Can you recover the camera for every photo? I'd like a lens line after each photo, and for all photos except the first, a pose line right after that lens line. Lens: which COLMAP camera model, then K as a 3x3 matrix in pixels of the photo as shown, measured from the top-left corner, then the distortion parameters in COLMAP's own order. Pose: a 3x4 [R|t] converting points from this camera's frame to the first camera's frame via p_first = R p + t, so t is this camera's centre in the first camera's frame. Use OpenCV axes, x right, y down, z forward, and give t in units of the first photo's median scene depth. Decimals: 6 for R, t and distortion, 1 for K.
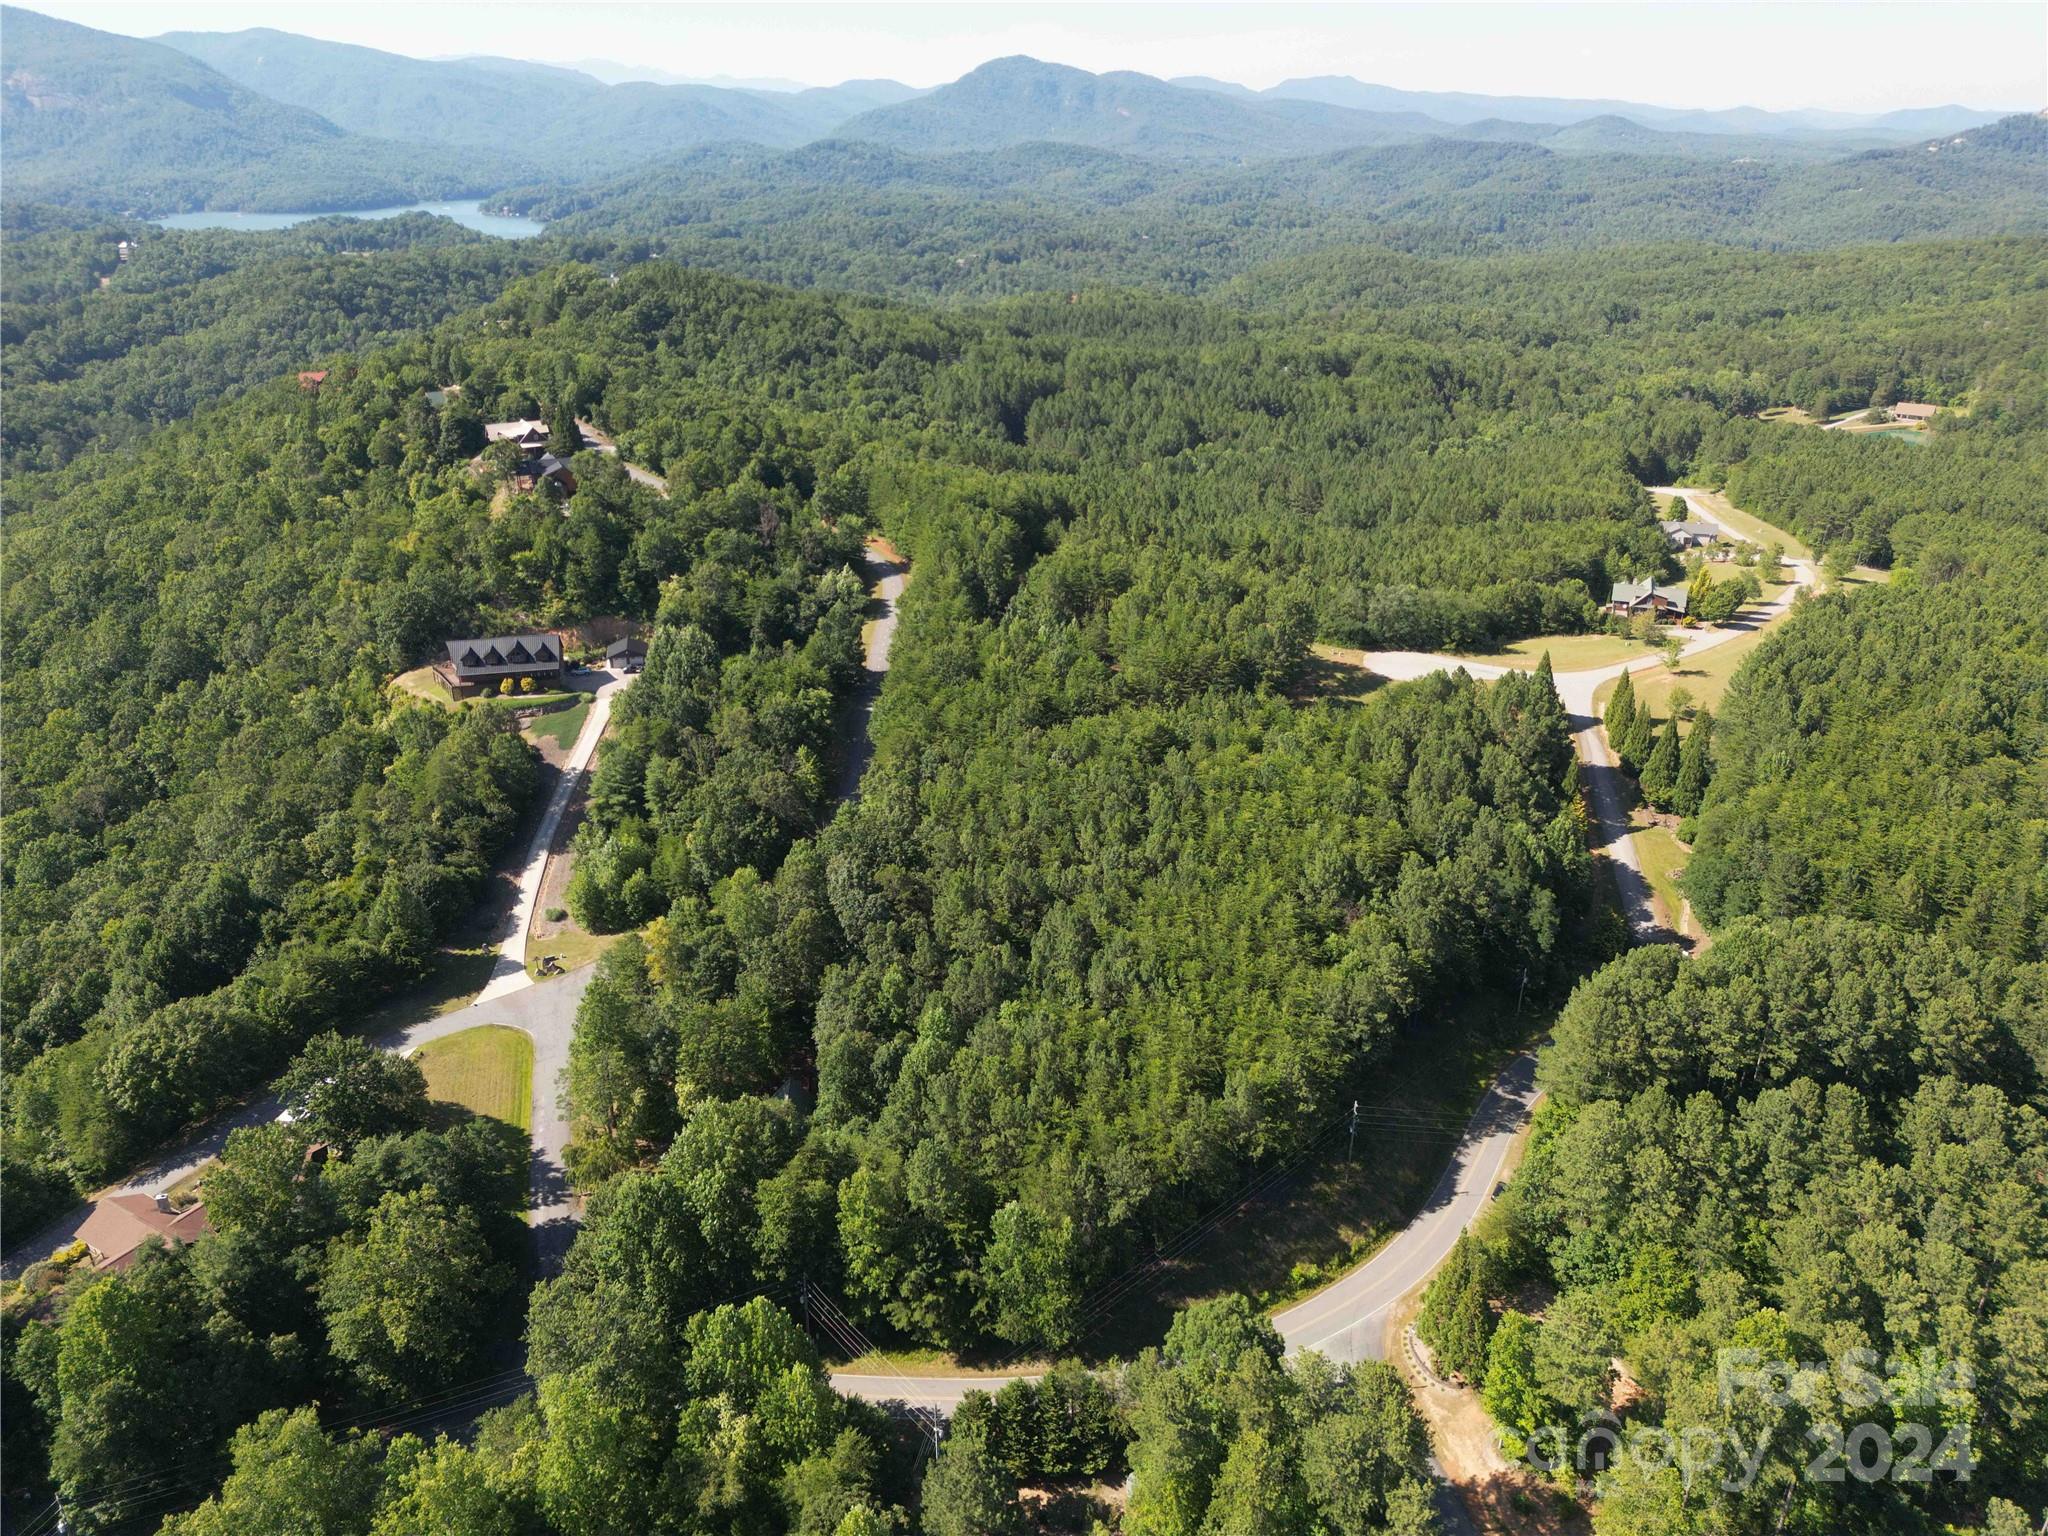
lens RADIAL K [[1428.3, 0, 1024.0], [0, 1428.3, 768.0], [0, 0, 1]] dist [0.090442, -0.098426]
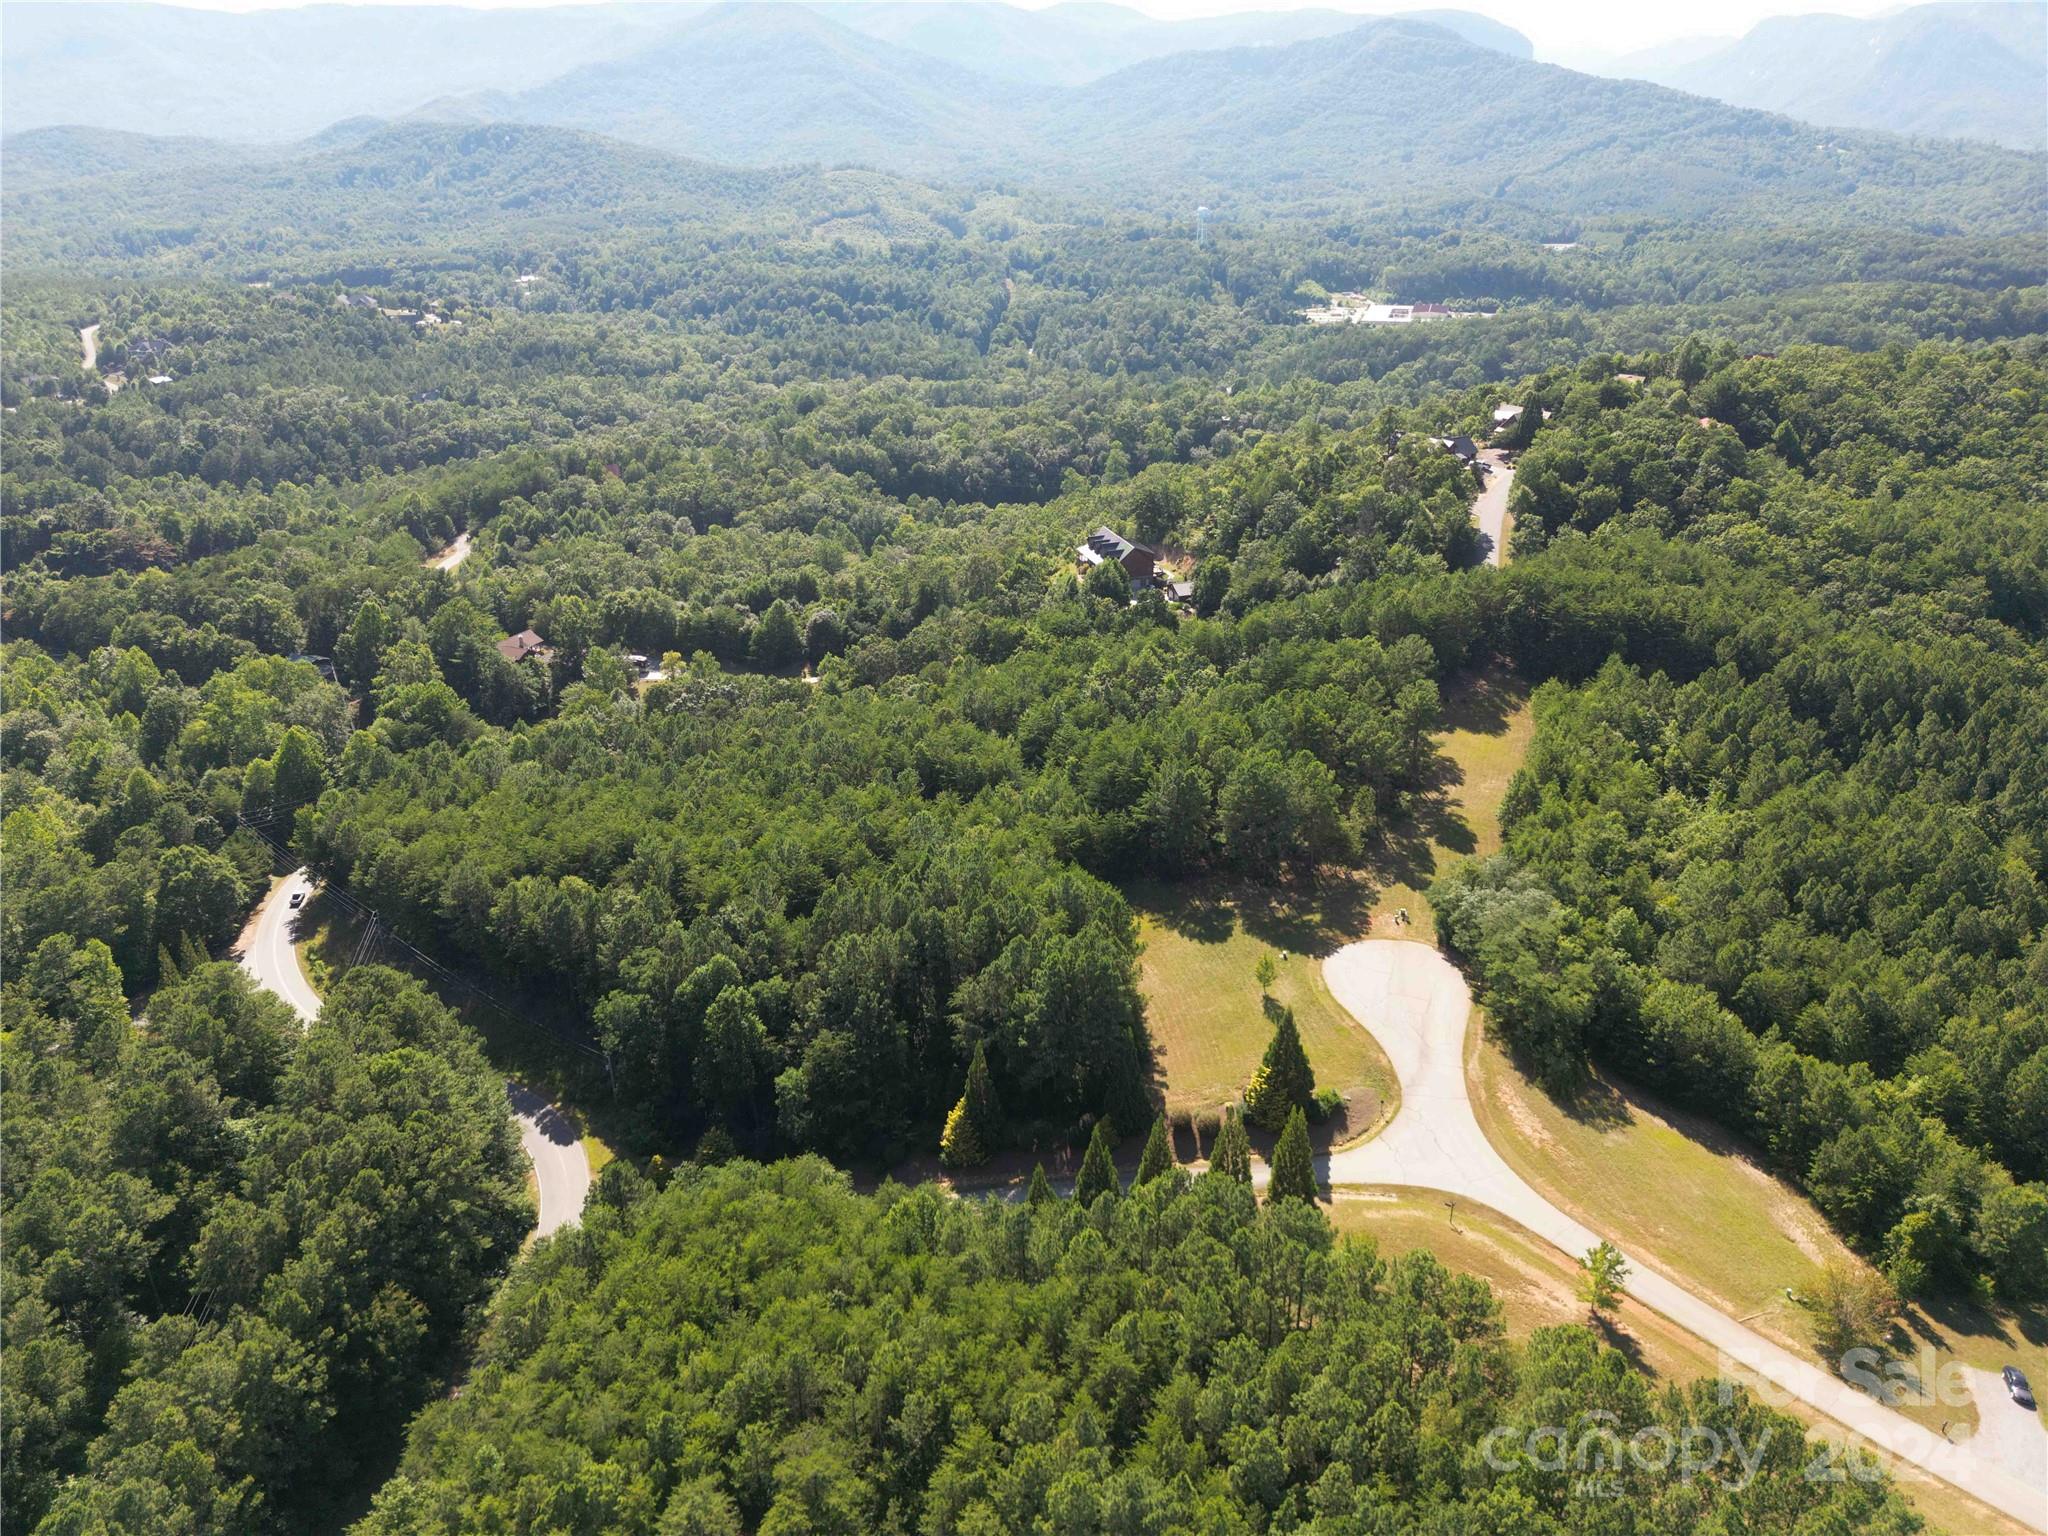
lens RADIAL K [[1443.3, 0, 1023.8], [0, 1443.3, 756.1], [0, 0, 1]] dist [0.070317, -0.065005]
pose [[0.088234, 0.405079, -0.910014, 0.988872], [-0.394107, 0.853227, 0.341590, -0.382891], [0.914820, 0.328503, 0.234928, 0.848489]]
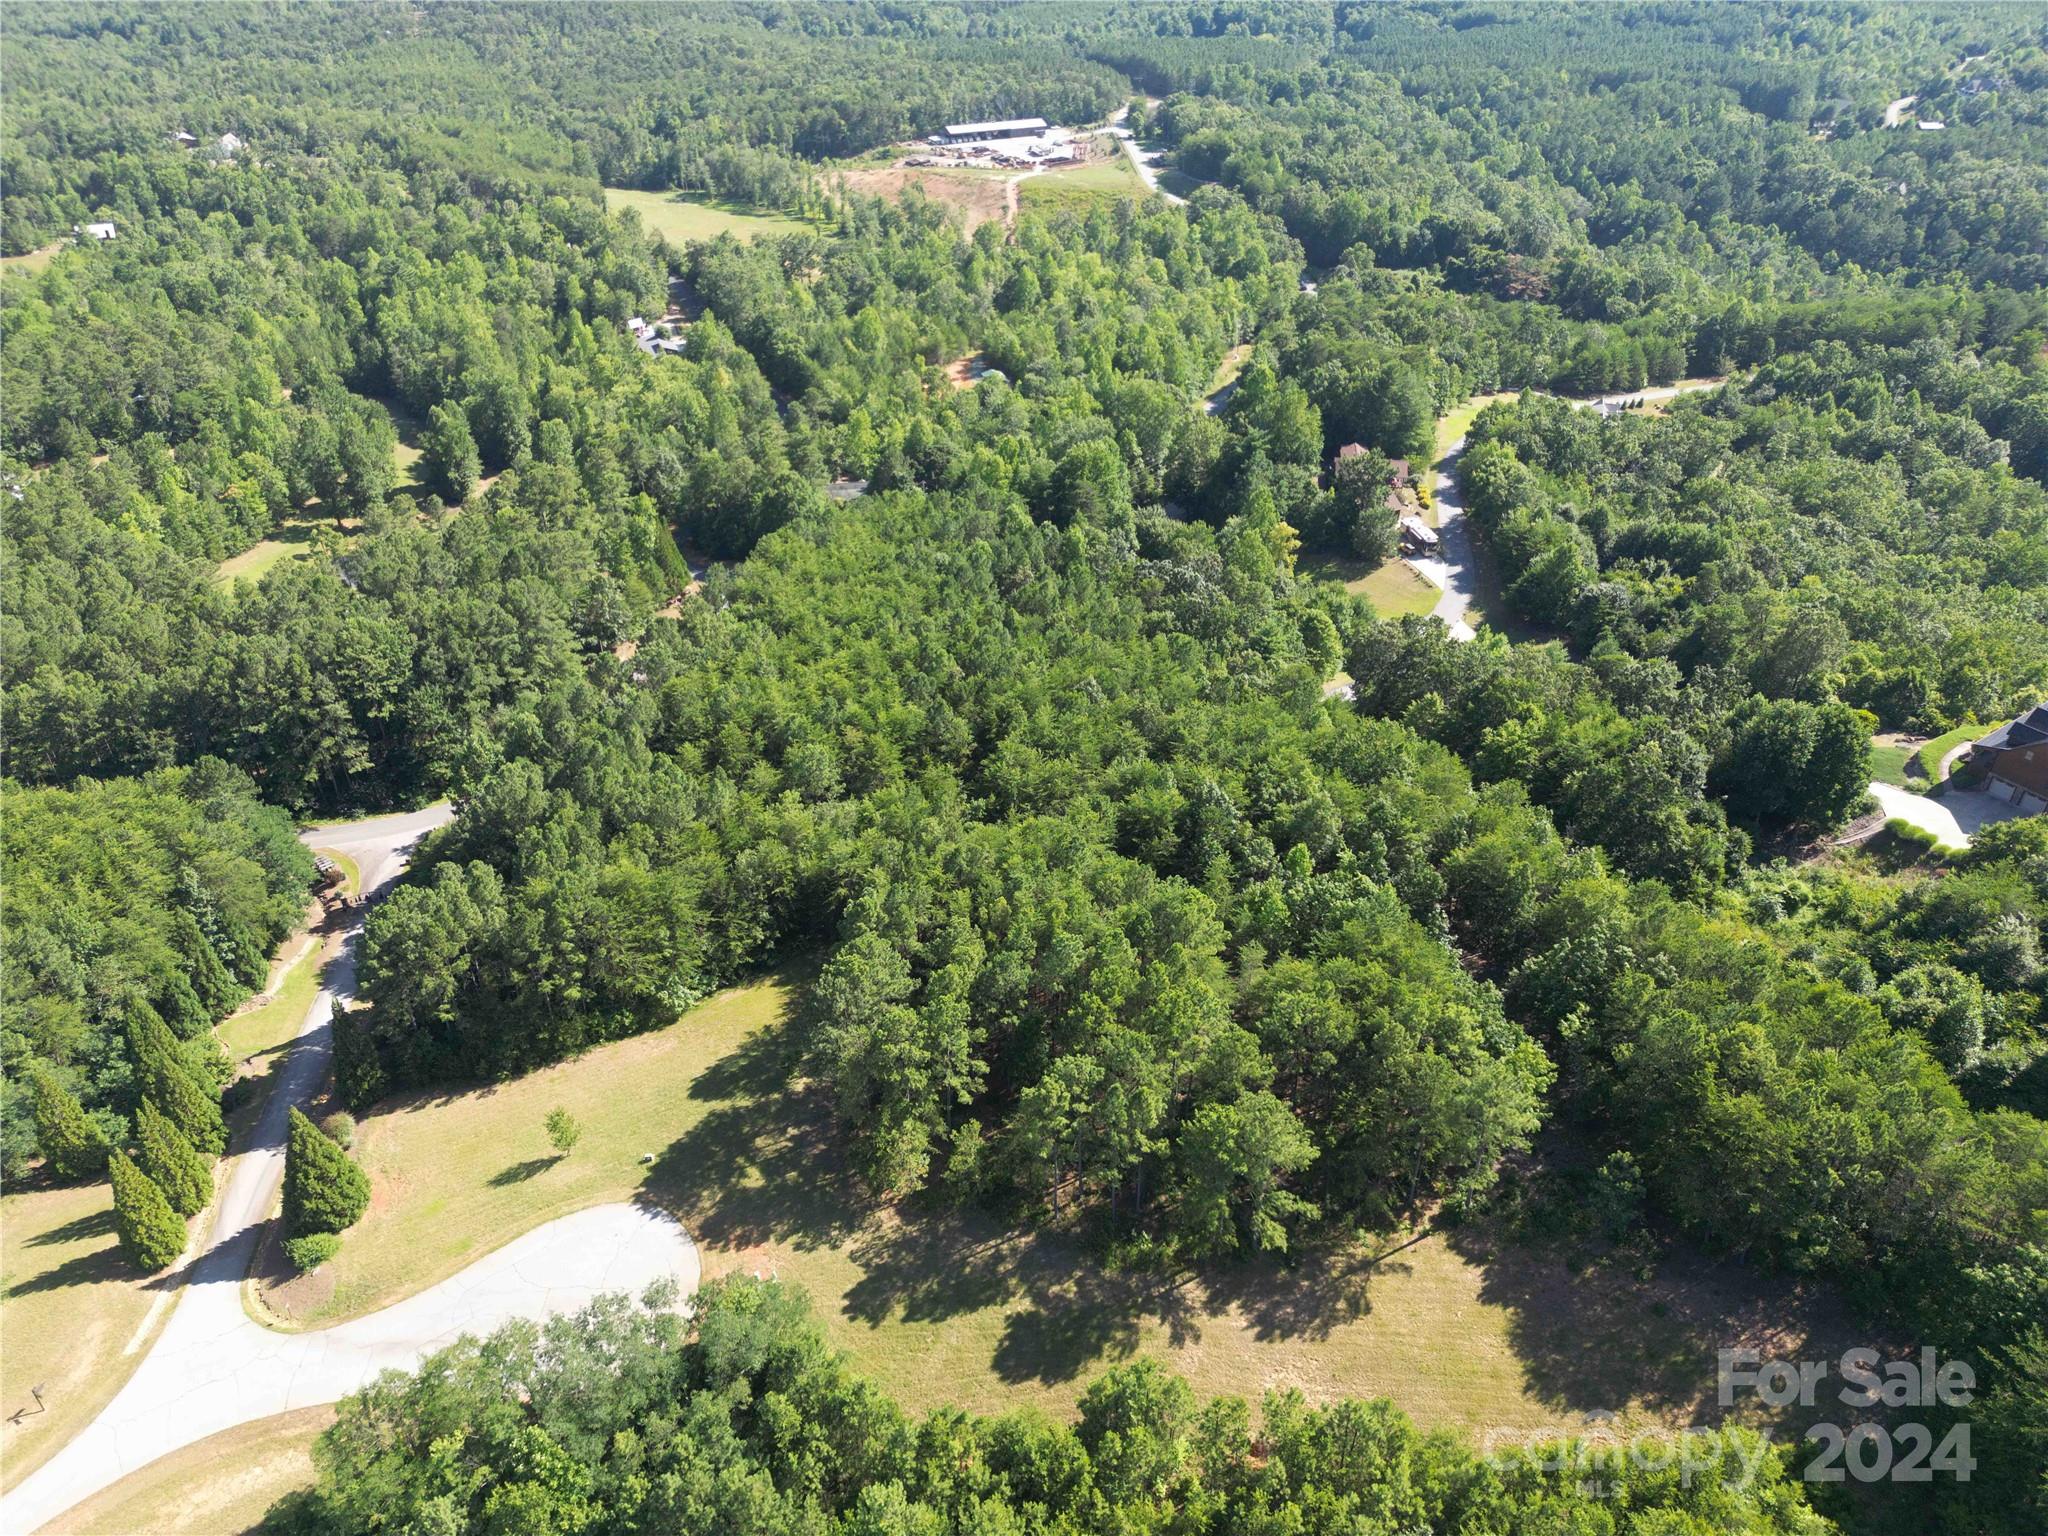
lens RADIAL K [[1440.0, 0, 1021.9], [0, 1440.0, 754.4], [0, 0, 1]] dist [0.059411, -0.046824]
pose [[-0.930015, 0.204439, -0.305412, 0.312378], [-0.143467, 0.563127, 0.813822, -0.631151], [0.338362, 0.800683, -0.494386, 1.410699]]
